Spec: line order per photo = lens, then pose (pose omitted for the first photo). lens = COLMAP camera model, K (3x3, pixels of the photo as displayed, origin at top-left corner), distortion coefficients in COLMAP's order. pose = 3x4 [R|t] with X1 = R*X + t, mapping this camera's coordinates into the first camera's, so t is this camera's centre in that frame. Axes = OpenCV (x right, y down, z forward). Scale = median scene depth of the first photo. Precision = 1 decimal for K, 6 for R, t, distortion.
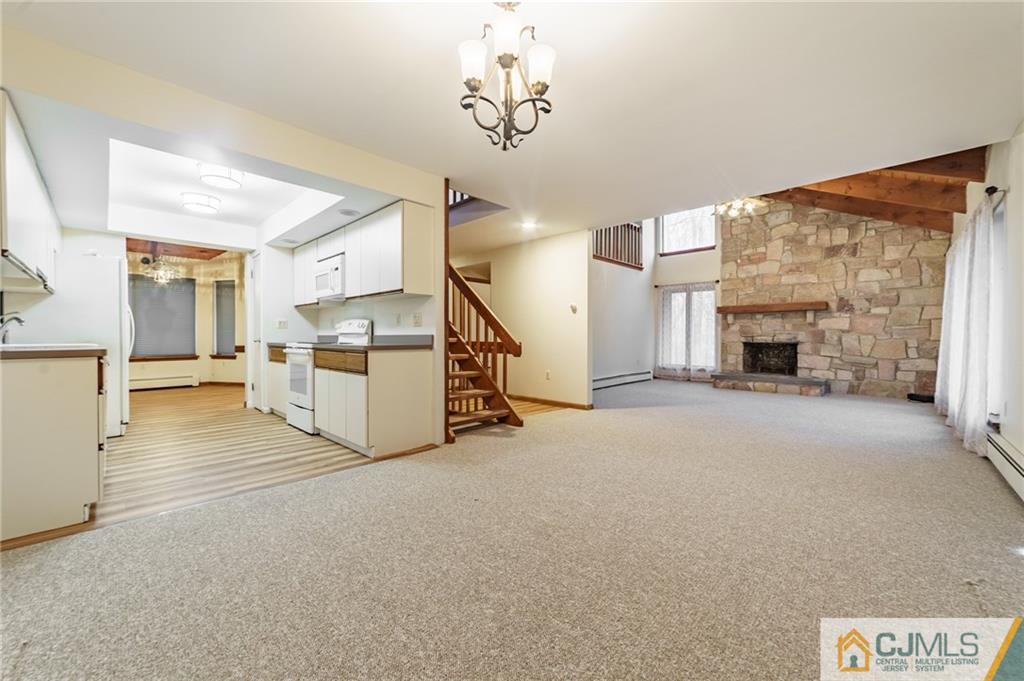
lens RADIAL K [[398.3, 0, 506.8], [0, 398.3, 338.8], [0, 0, 1]] dist [-0.025891, 0.009543]
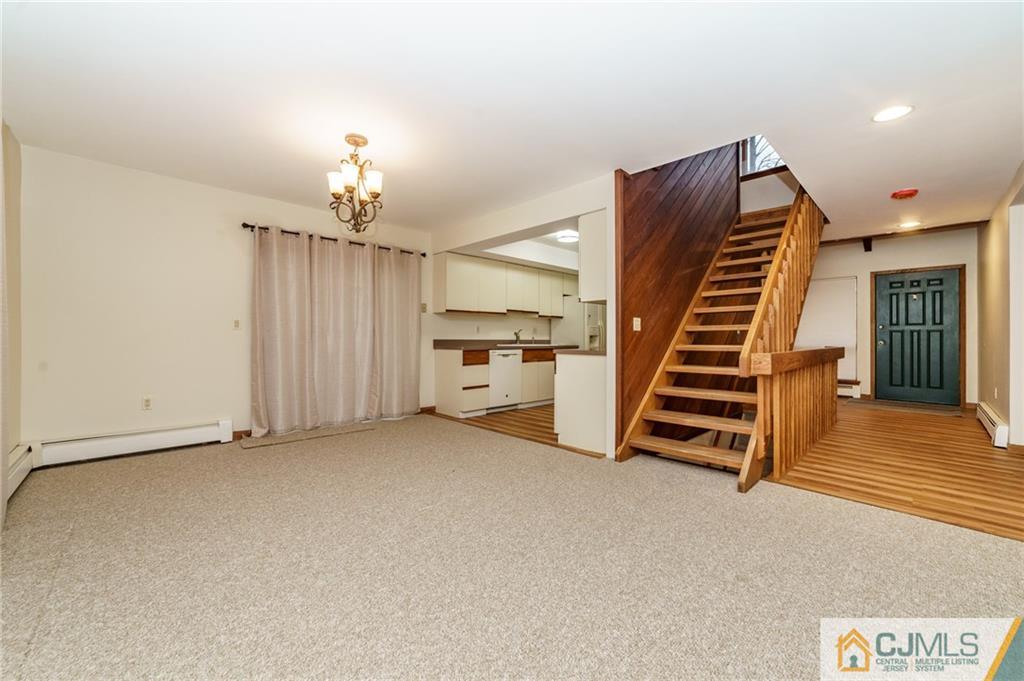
lens RADIAL K [[397.5, 0, 509.1], [0, 397.5, 338.6], [0, 0, 1]] dist [-0.026553, 0.009047]
pose [[-0.030931, -0.002372, -0.999519, 0.431833], [-0.006127, 0.999979, -0.002184, -0.006366], [0.999503, 0.006057, -0.030945, 0.440295]]
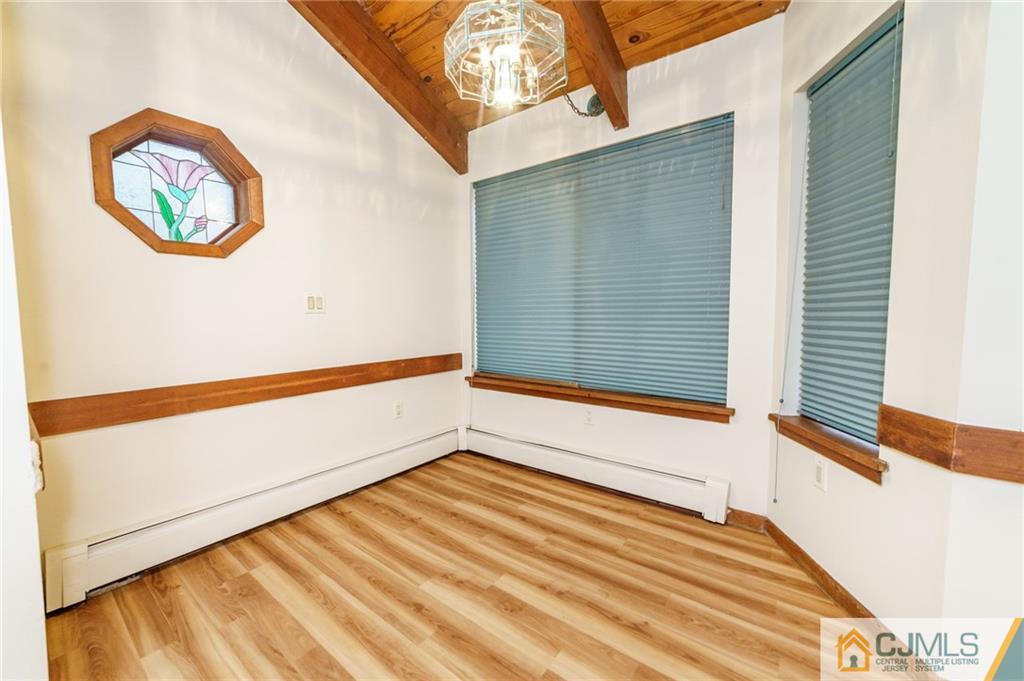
lens RADIAL K [[398.3, 0, 506.8], [0, 398.3, 338.8], [0, 0, 1]] dist [-0.025891, 0.009543]
pose [[0.120124, 0.061762, -0.990836, -0.649747], [-0.005636, 0.998089, 0.061531, -0.022116], [0.992743, -0.001807, 0.120243, 0.979415]]
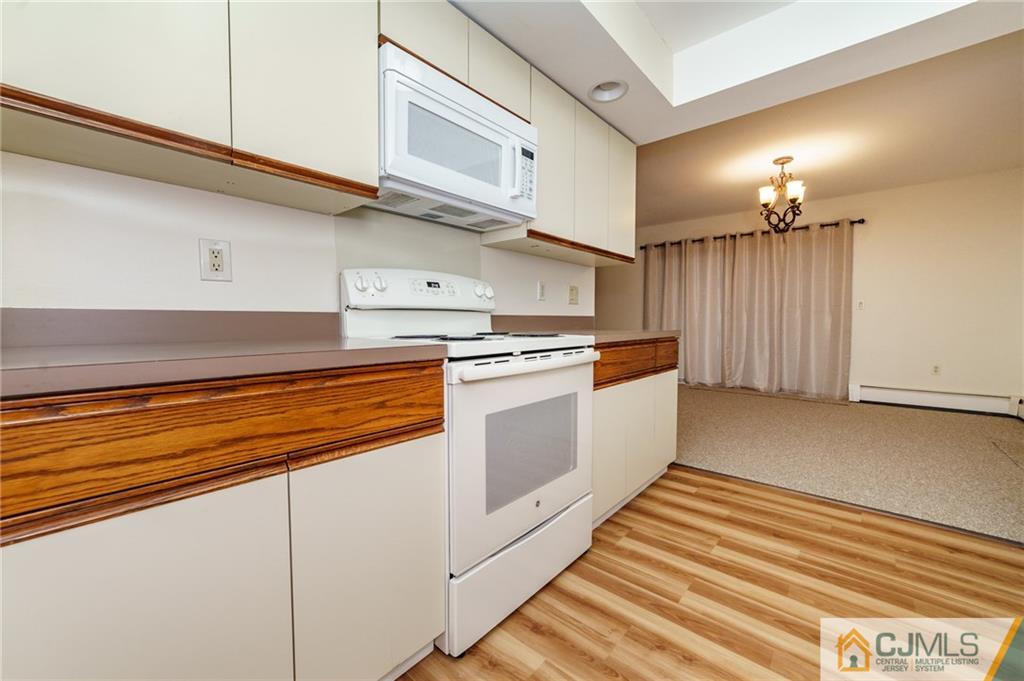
lens RADIAL K [[397.5, 0, 509.1], [0, 397.5, 338.6], [0, 0, 1]] dist [-0.026553, 0.009047]
pose [[-0.044403, -0.046681, 0.997922, -0.552361], [0.003534, 0.998894, 0.046883, -0.002289], [-0.999007, 0.005608, -0.044189, 0.674564]]
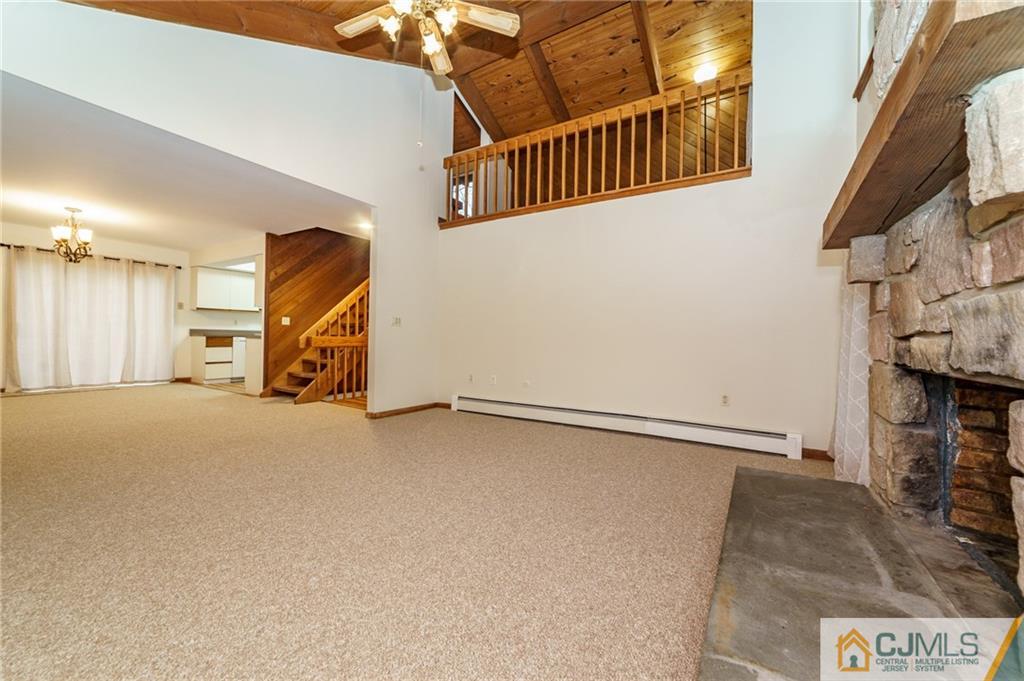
lens RADIAL K [[397.5, 0, 509.1], [0, 397.5, 338.6], [0, 0, 1]] dist [-0.026553, 0.009047]
pose [[0.215879, 0.004651, -0.976409, 0.911402], [-0.024057, 0.999710, -0.000557, 0.001282], [0.976124, 0.023609, 0.215929, 0.915436]]
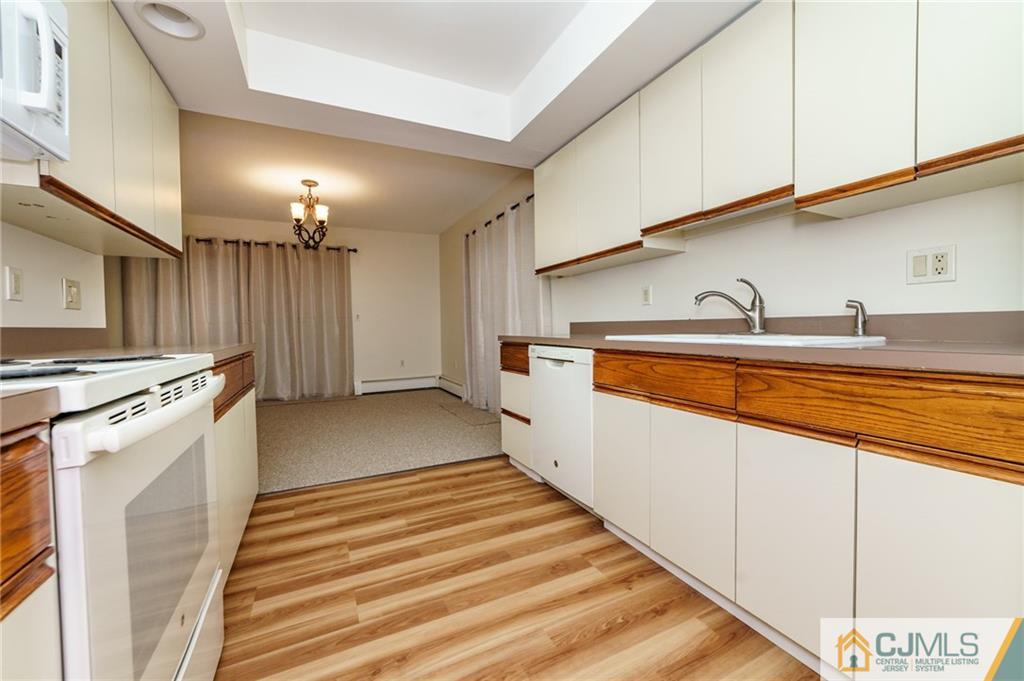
lens RADIAL K [[398.3, 0, 506.8], [0, 398.3, 338.8], [0, 0, 1]] dist [-0.025891, 0.009543]
pose [[-0.939333, 0.004649, 0.342974, -0.495321], [0.017067, 0.999303, 0.033196, -0.002798], [-0.342581, 0.037035, -0.938758, 0.735226]]
